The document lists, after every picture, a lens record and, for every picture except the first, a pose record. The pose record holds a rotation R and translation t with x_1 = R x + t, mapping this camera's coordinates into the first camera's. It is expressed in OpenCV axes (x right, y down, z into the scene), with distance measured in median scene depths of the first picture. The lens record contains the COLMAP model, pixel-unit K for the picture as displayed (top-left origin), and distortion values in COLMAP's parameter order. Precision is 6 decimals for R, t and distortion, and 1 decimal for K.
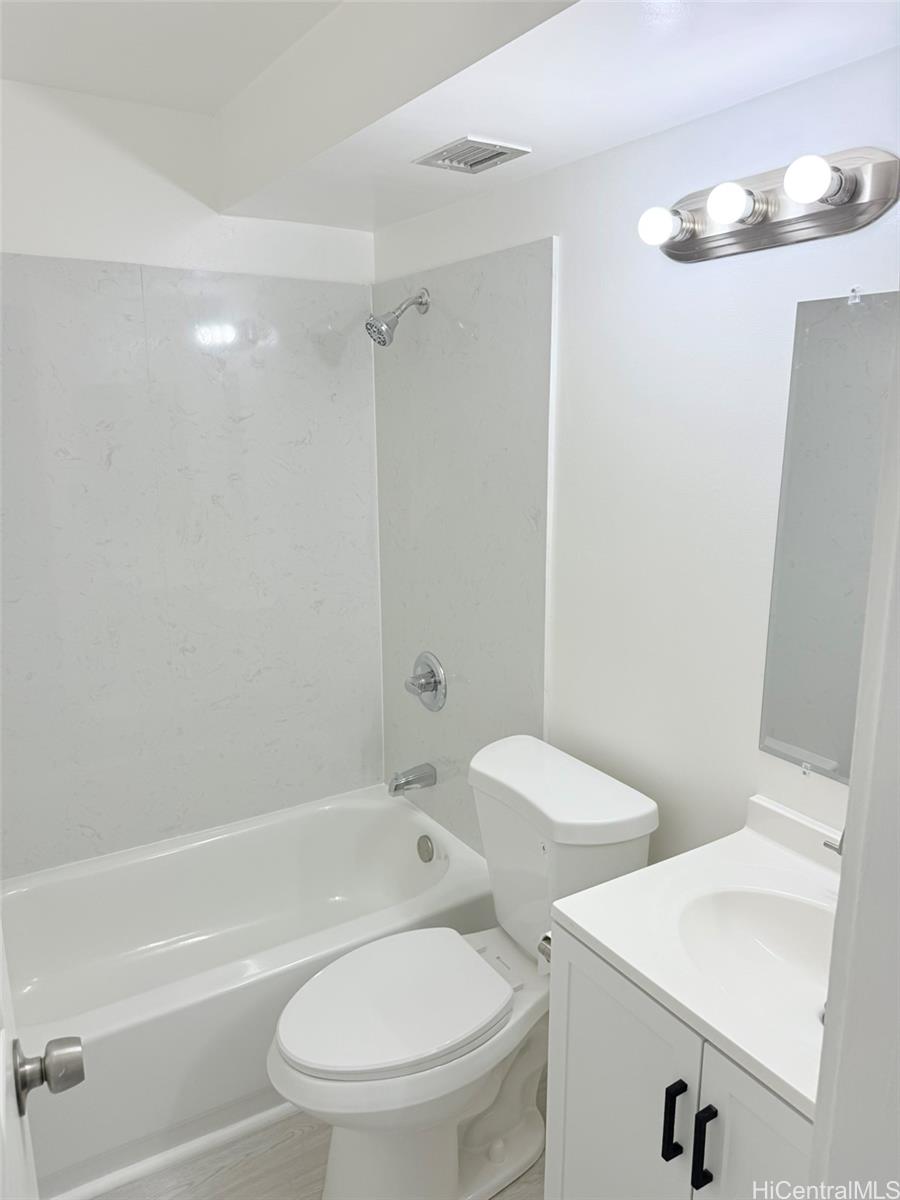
lens RADIAL K [[843.6, 0, 449.7], [0, 843.6, 604.6], [0, 0, 1]] dist [0.072738, -0.106386]
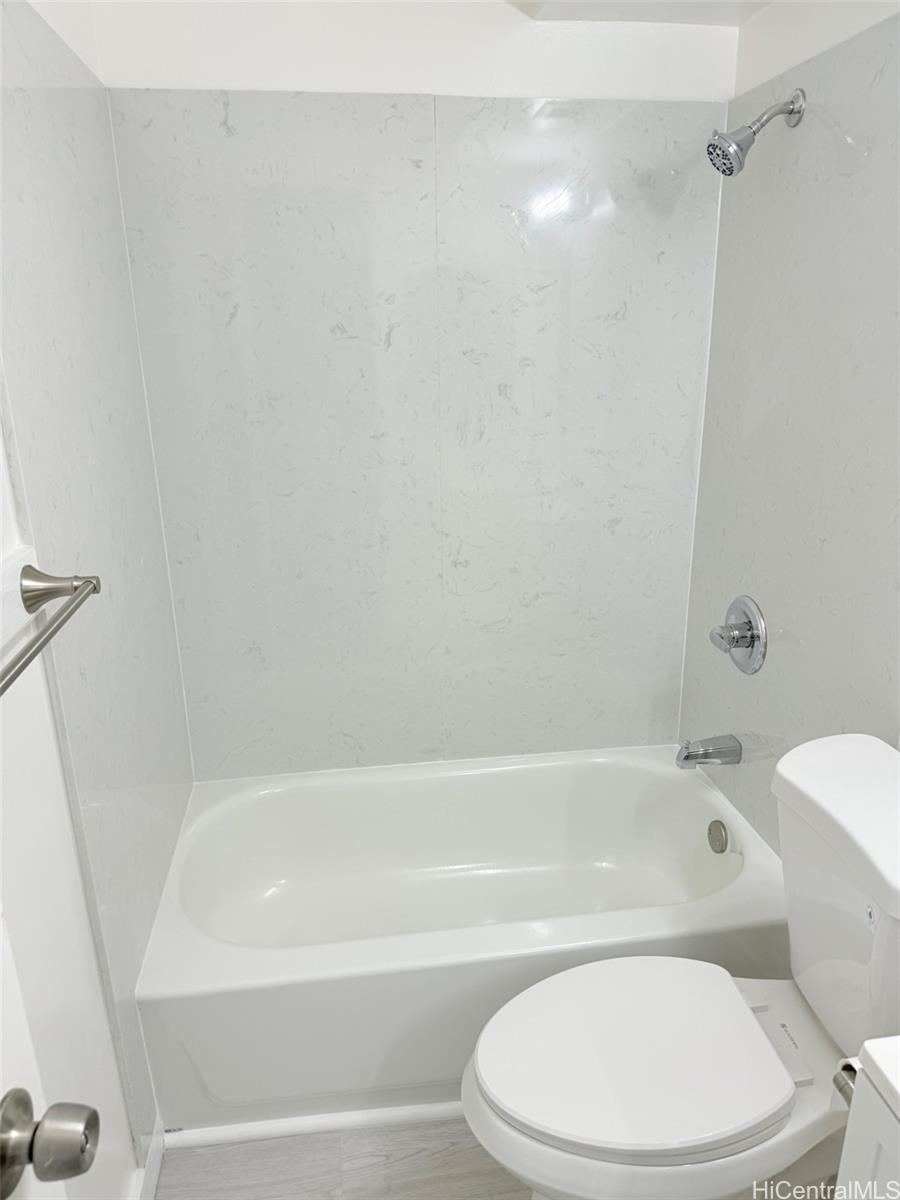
lens RADIAL K [[843.6, 0, 449.7], [0, 843.6, 604.6], [0, 0, 1]] dist [0.072738, -0.106386]
pose [[0.915464, 0.119492, -0.384249, 0.024975], [-0.079102, 0.989701, 0.119313, -0.008150], [0.394548, -0.078832, 0.915487, 0.185283]]
